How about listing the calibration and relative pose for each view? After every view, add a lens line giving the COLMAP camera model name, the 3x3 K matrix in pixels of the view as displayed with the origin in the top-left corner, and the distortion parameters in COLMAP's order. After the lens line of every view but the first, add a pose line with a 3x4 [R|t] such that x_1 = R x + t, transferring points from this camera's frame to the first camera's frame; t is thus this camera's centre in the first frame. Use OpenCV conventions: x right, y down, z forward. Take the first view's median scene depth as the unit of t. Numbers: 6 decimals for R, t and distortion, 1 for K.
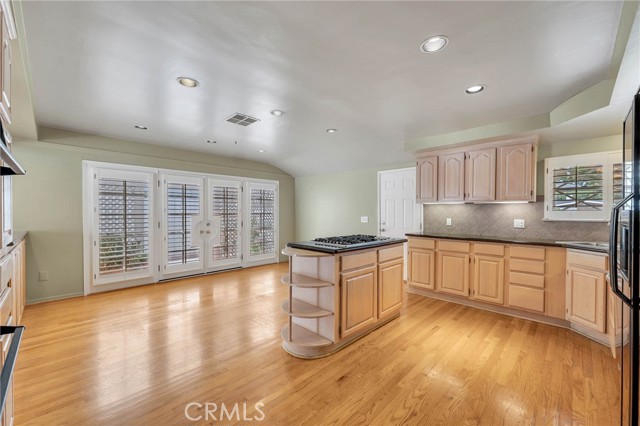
lens RADIAL K [[259.3, 0, 320.9], [0, 259.3, 213.9], [0, 0, 1]] dist [-0.000477, 0.000311]
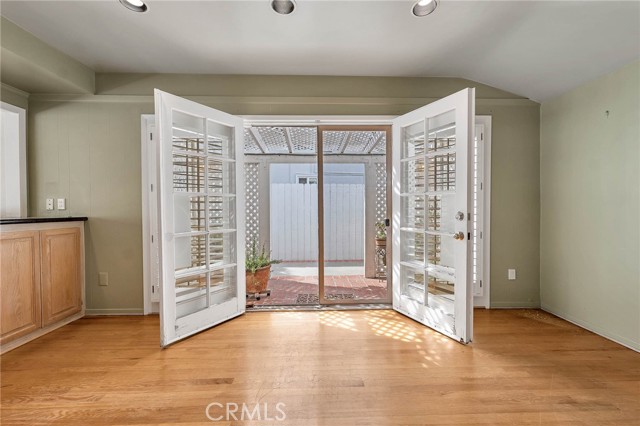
lens RADIAL K [[259.3, 0, 319.2], [0, 259.3, 214.5], [0, 0, 1]] dist [-0.000477, 0.000311]
pose [[0.715789, 0.005363, -0.698296, -0.089343], [0.002487, 0.999945, 0.010229, 0.036924], [0.698312, -0.009058, 0.715736, 0.672332]]
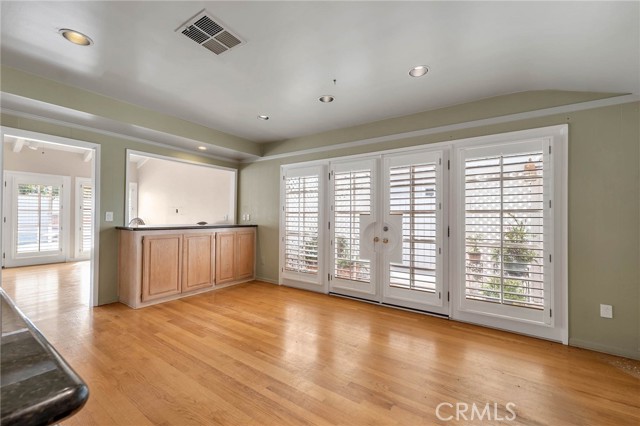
lens RADIAL K [[259.3, 0, 321.5], [0, 259.3, 213.1], [0, 0, 1]] dist [-0.000477, 0.000311]
pose [[0.172025, -0.012575, -0.985012, 0.188643], [-0.013829, 0.999789, -0.015179, 0.013984], [0.984996, 0.016233, 0.171814, 0.790149]]
